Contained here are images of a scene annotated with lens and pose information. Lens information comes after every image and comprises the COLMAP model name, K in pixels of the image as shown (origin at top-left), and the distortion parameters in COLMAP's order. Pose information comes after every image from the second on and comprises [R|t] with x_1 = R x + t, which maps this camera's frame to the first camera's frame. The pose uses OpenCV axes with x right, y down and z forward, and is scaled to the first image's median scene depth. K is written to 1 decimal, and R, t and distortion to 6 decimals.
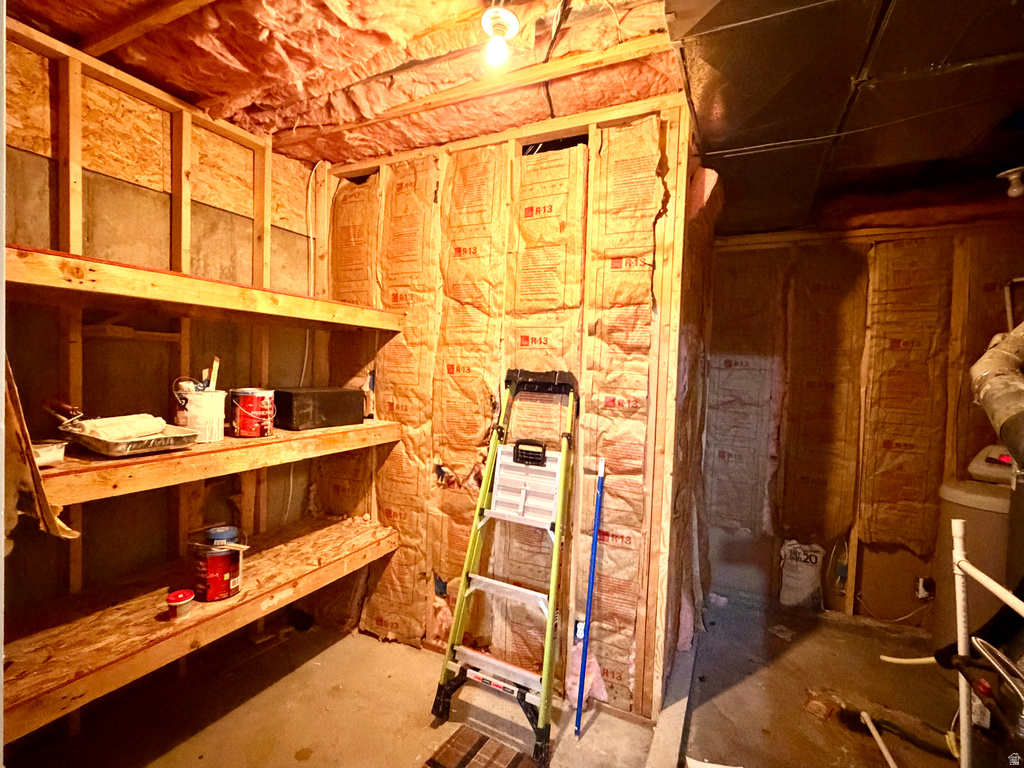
lens RADIAL K [[478.2, 0, 512.0], [0, 478.2, 384.0], [0, 0, 1]] dist [-0.001079, 0.000256]
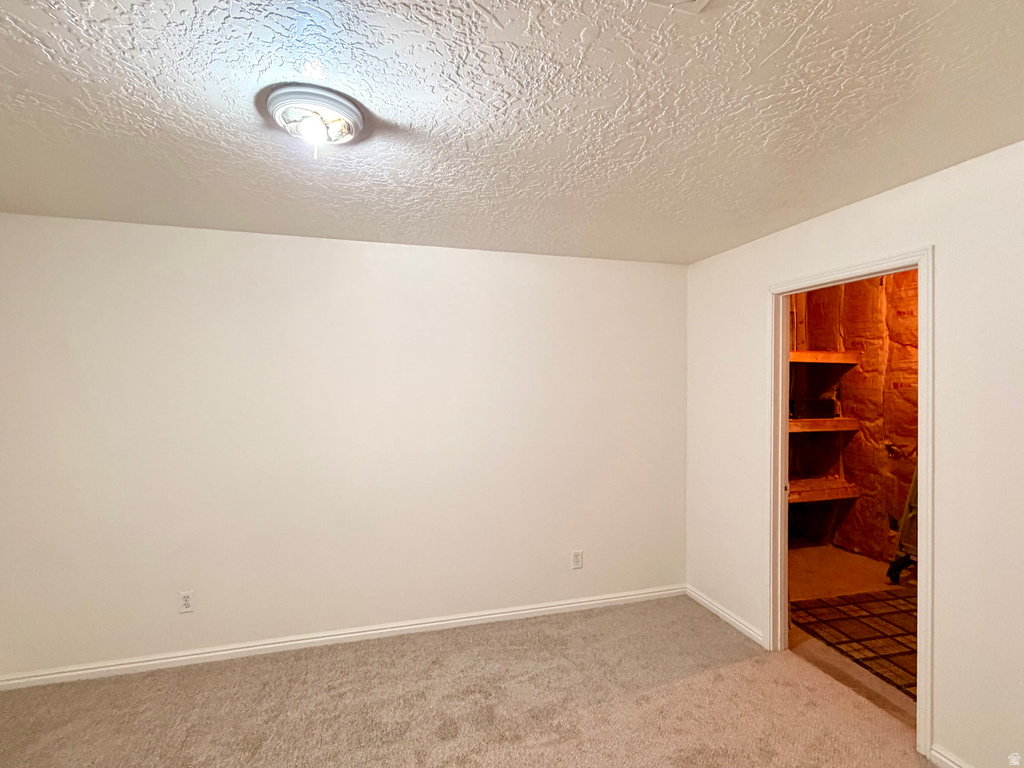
lens RADIAL K [[478.2, 0, 512.0], [0, 478.2, 384.0], [0, 0, 1]] dist [-0.001079, 0.000256]
pose [[0.661918, -0.031560, -0.748911, 0.224505], [-0.002564, 0.999012, -0.044366, 0.038807], [0.749571, 0.031287, 0.661184, -1.053470]]
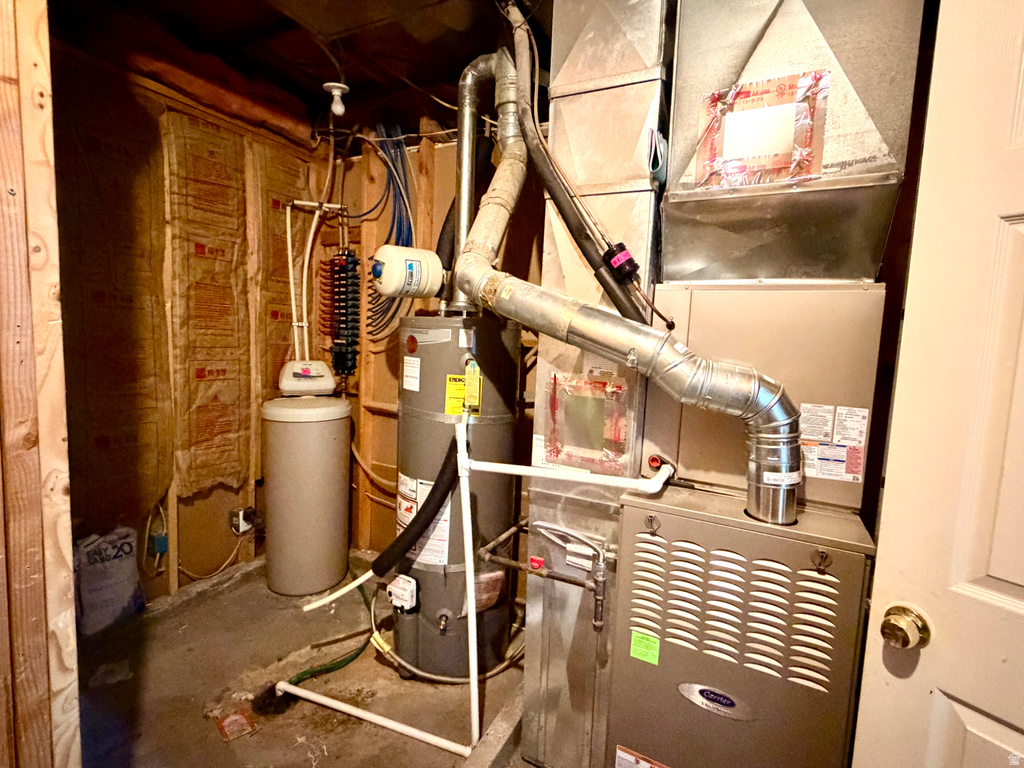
lens RADIAL K [[478.2, 0, 512.0], [0, 478.2, 384.0], [0, 0, 1]] dist [-0.001079, 0.000256]
pose [[0.025015, -0.130875, 0.991083, -0.019634], [-0.003728, 0.991374, 0.131007, 0.028405], [-0.999680, -0.006972, 0.024311, 0.364488]]
